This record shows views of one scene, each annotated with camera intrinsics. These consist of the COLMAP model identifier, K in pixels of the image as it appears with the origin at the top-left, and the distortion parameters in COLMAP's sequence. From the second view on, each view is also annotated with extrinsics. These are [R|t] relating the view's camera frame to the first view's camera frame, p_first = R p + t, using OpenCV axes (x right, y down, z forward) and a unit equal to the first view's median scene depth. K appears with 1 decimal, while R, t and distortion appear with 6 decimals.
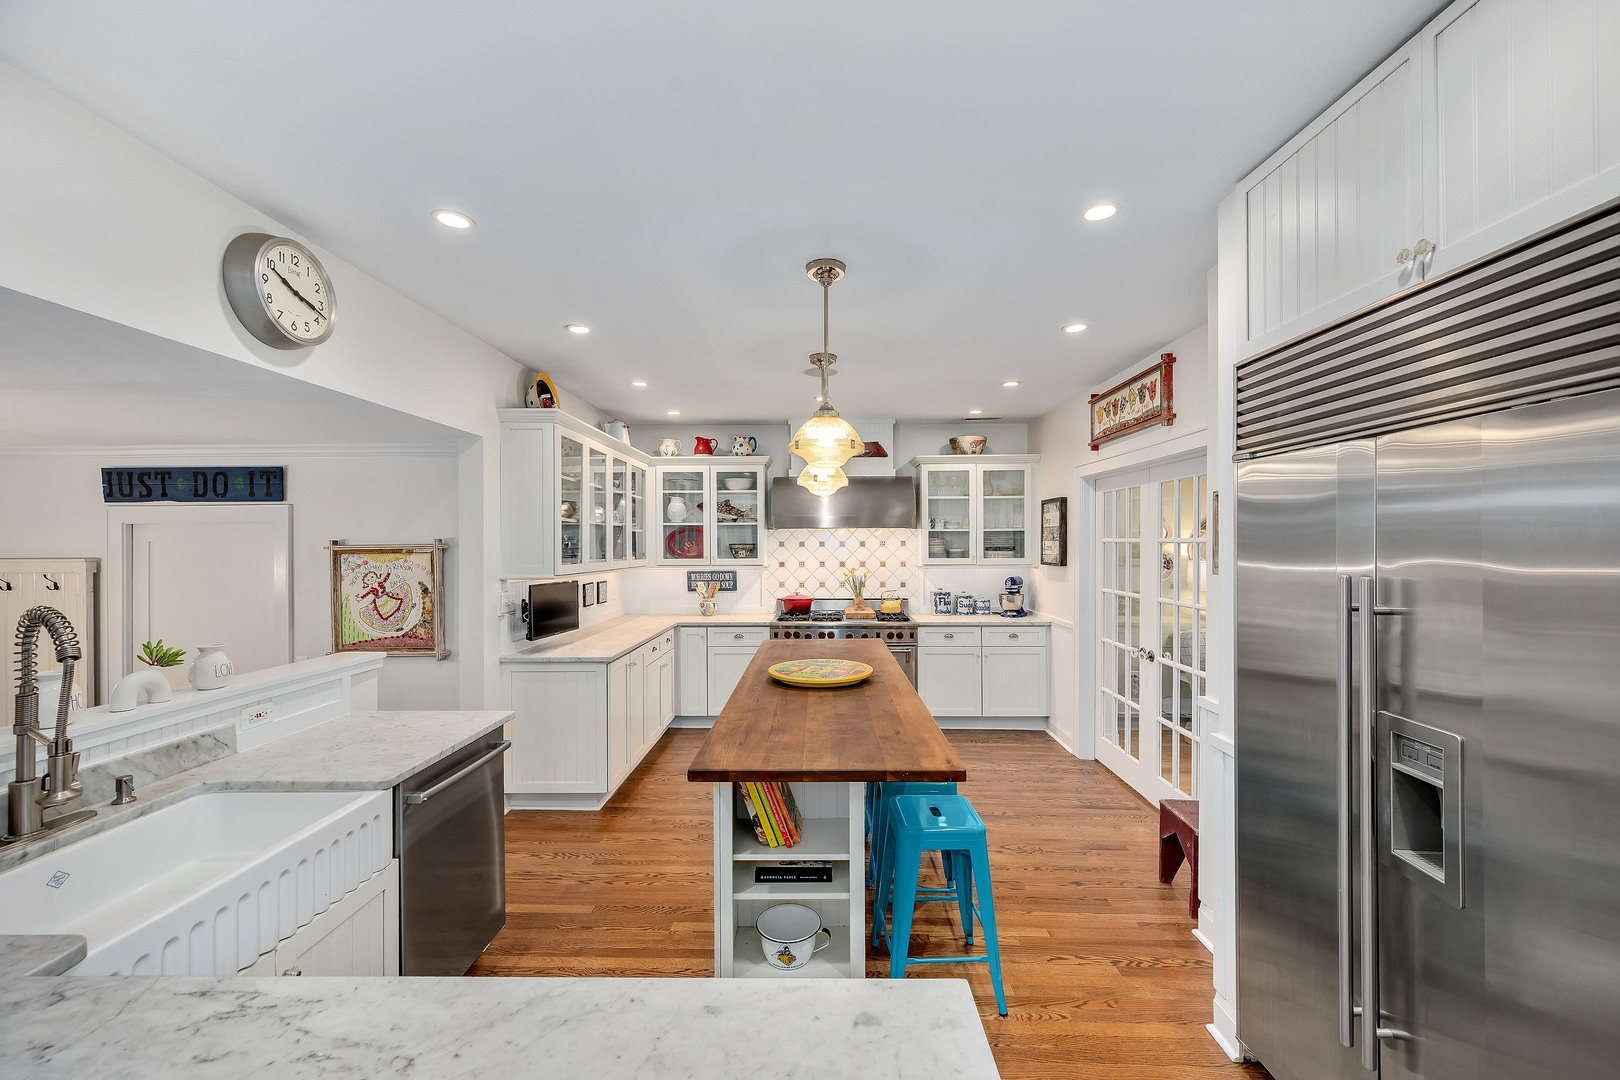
lens RADIAL K [[650.3, 0, 811.3], [0, 650.3, 541.0], [0, 0, 1]] dist [-0.001641, 0.000980]
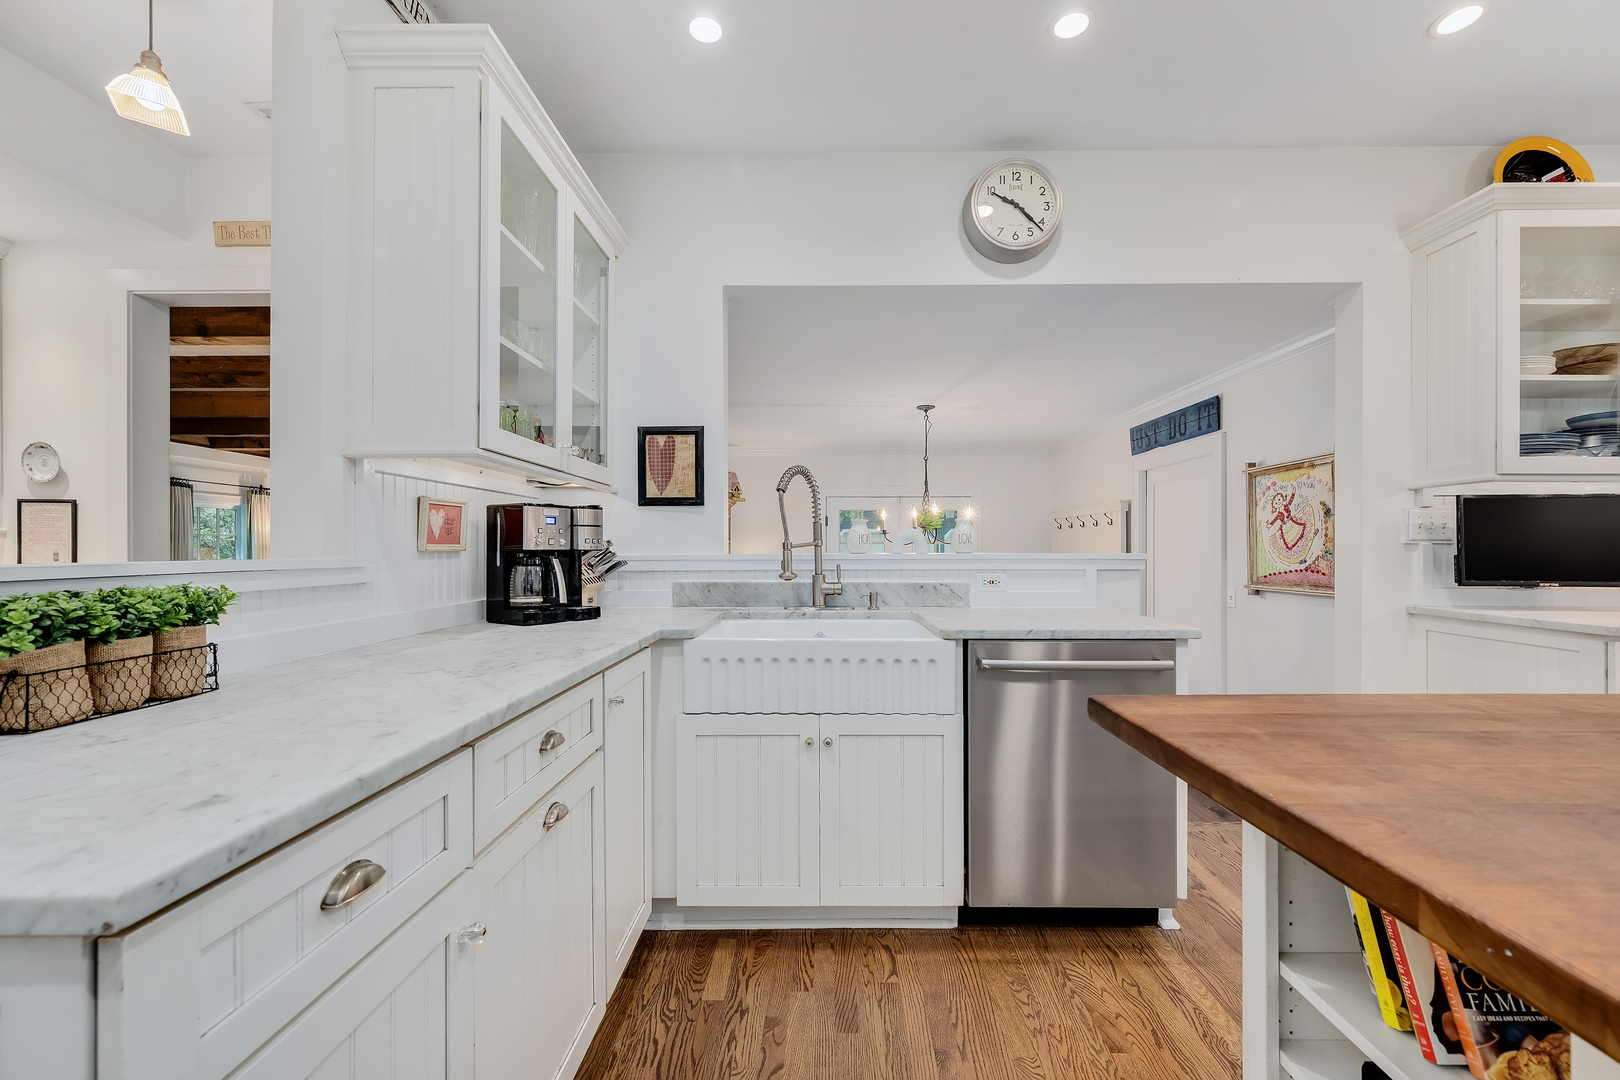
lens RADIAL K [[650.3, 0, 819.1], [0, 650.3, 543.2], [0, 0, 1]] dist [-0.001641, 0.000980]
pose [[0.004012, 0.000543, -0.999992, 0.181293], [0.001151, 0.999999, 0.000547, 0.112046], [0.999991, -0.001153, 0.004011, 0.388446]]
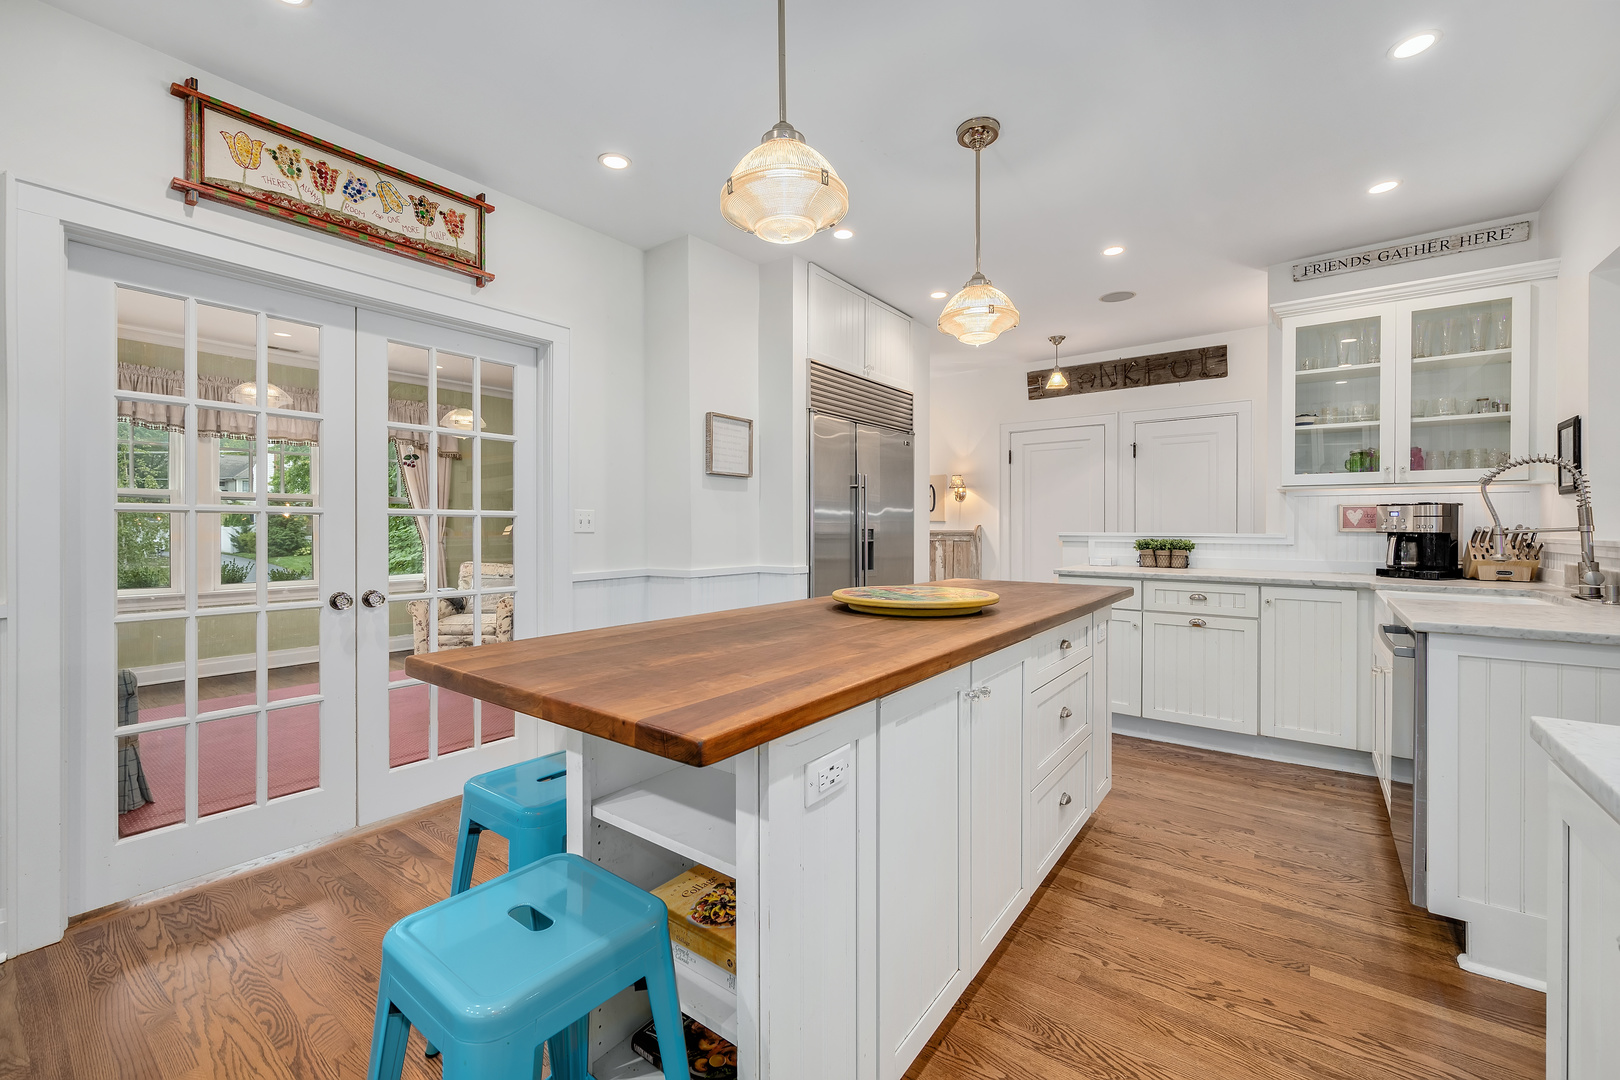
lens RADIAL K [[663.3, 0, 808.8], [0, 663.3, 531.4], [0, 0, 1]] dist [0.000155, 0.000011]
pose [[-0.804597, -0.003611, 0.593810, -0.246291], [-0.000126, 0.999983, 0.005911, 0.111396], [-0.593821, 0.004682, -0.804583, 1.329730]]
